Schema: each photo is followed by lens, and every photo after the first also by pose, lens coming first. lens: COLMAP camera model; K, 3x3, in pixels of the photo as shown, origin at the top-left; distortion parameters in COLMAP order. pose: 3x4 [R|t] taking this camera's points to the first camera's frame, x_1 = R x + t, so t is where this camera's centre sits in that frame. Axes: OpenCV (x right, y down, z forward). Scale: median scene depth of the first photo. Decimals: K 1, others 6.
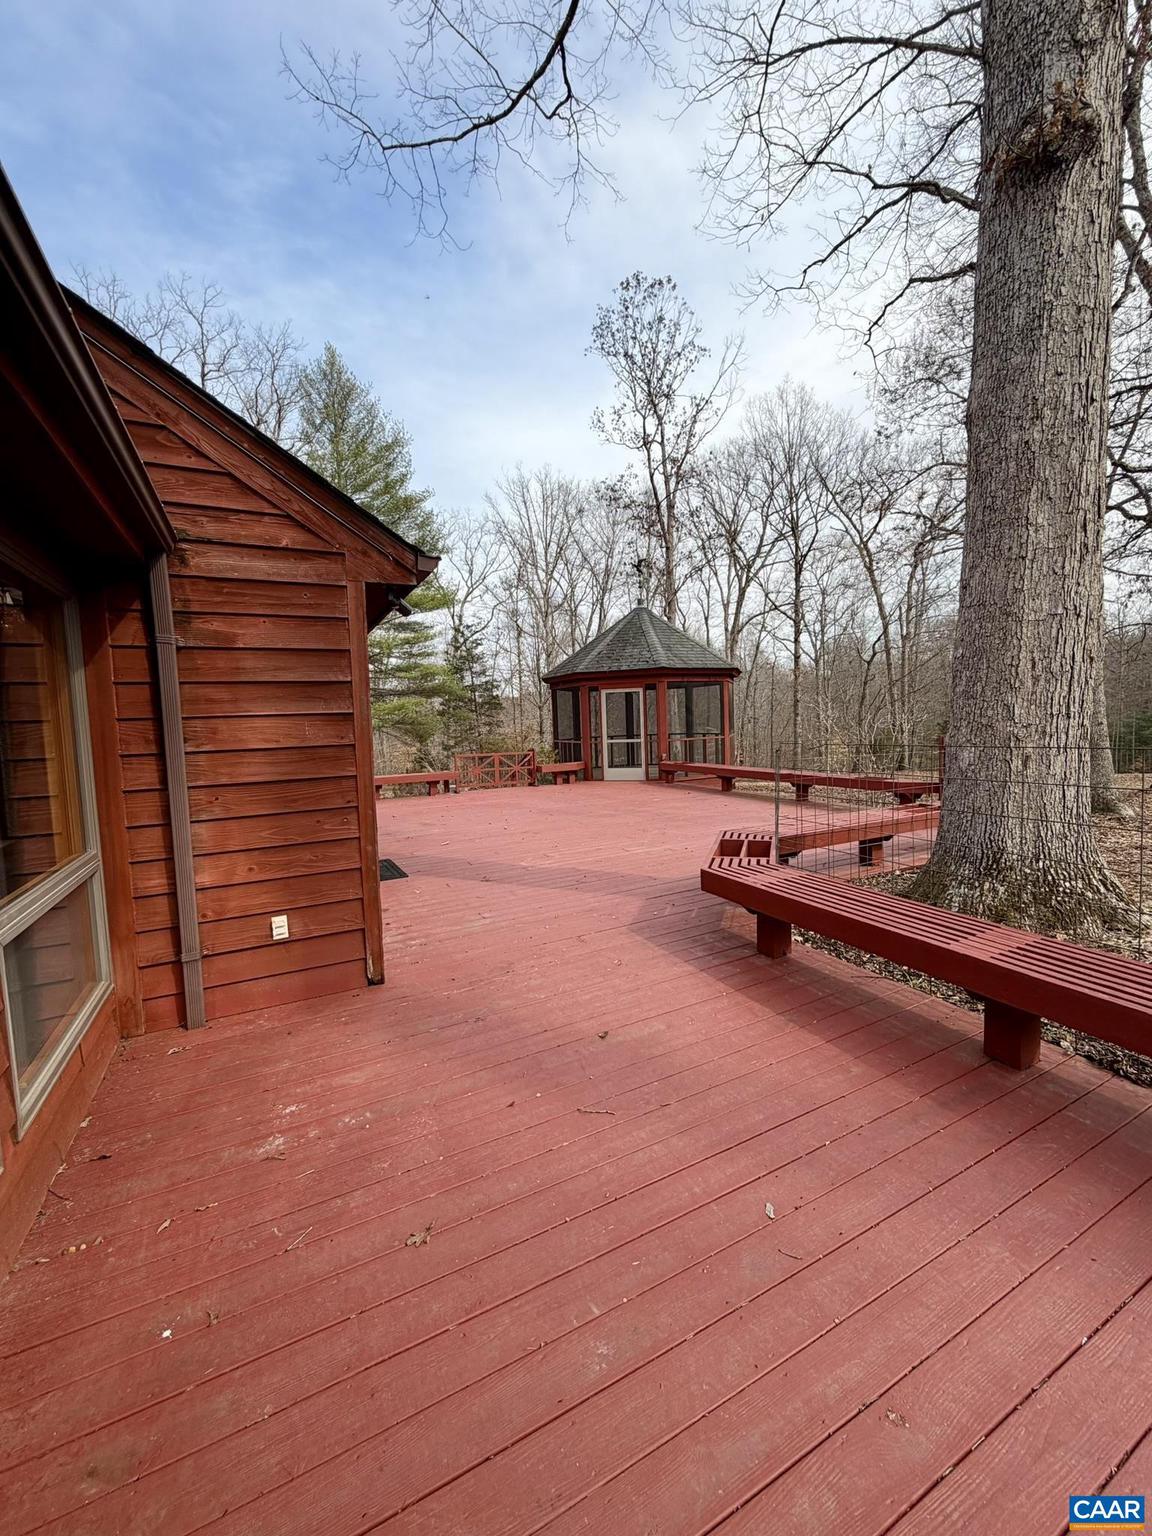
lens RADIAL K [[612.2, 0, 584.5], [0, 612.2, 771.9], [0, 0, 1]] dist [0.000919, 0.000029]
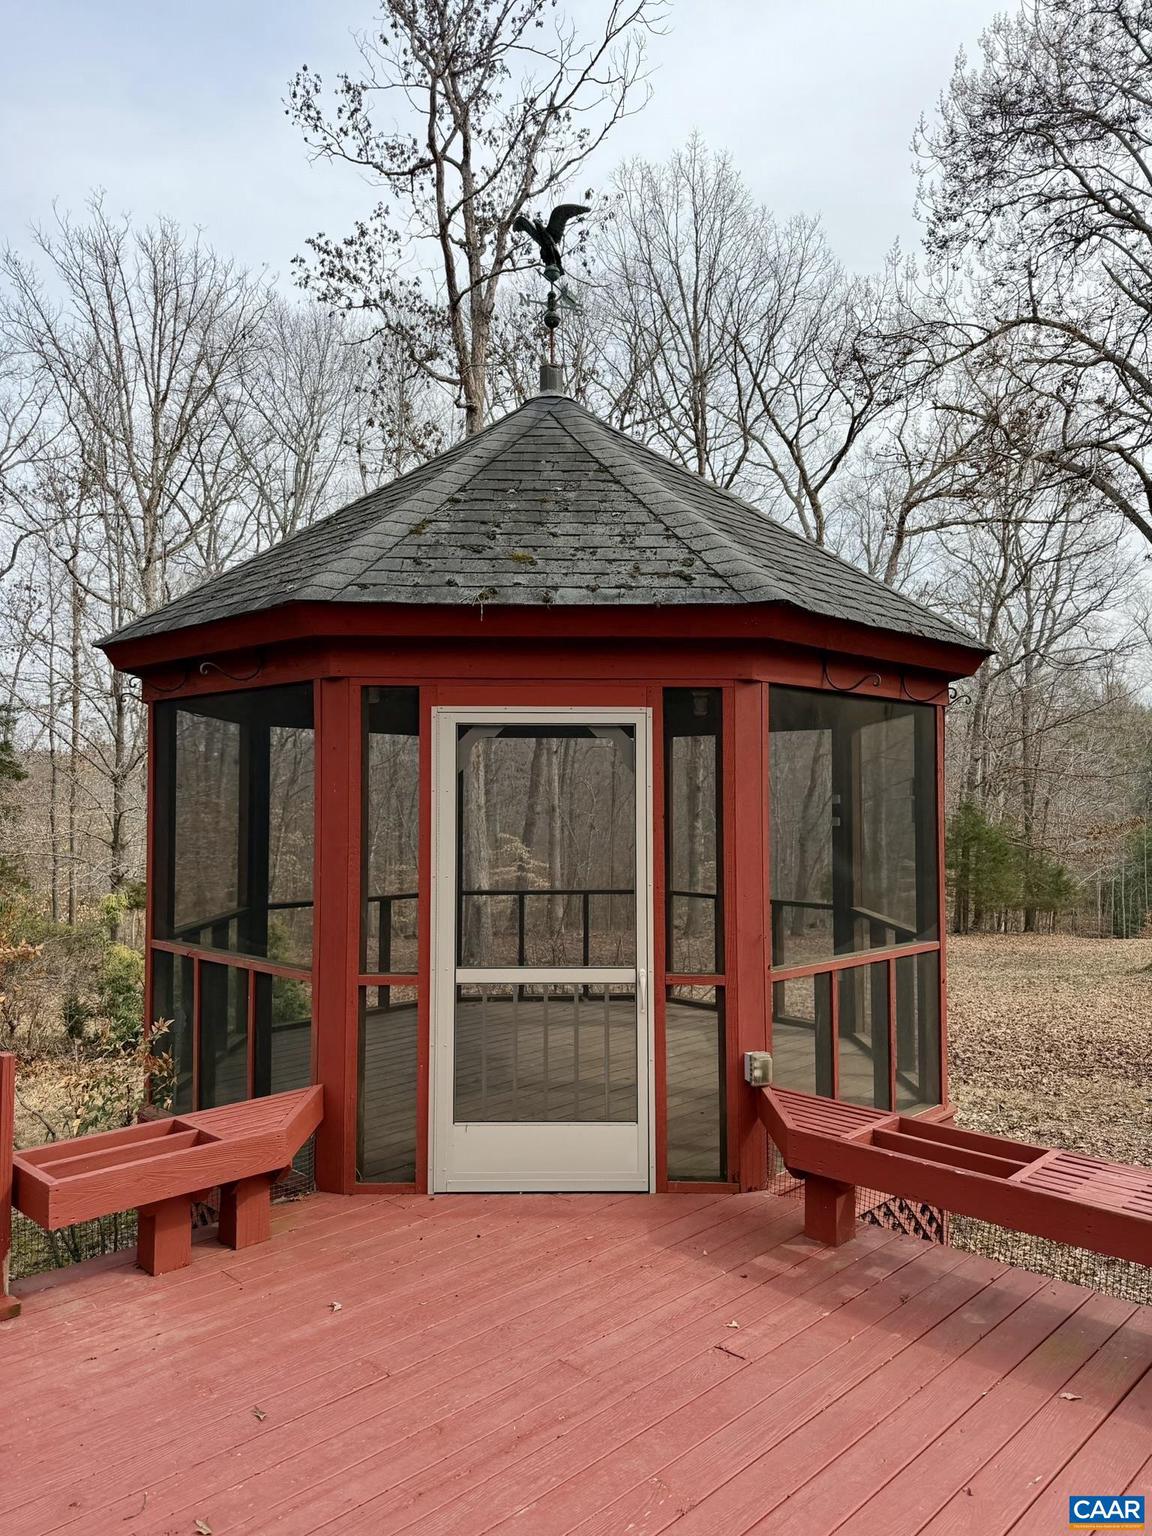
lens RADIAL K [[1077.0, 0, 576.4], [0, 1077.0, 766.2], [0, 0, 1]] dist [0.059108, -0.078674]
pose [[0.948328, 0.045587, 0.313999, -0.016842], [-0.006909, 0.992357, -0.123205, -0.035602], [-0.317216, 0.114670, 0.941395, 0.320239]]
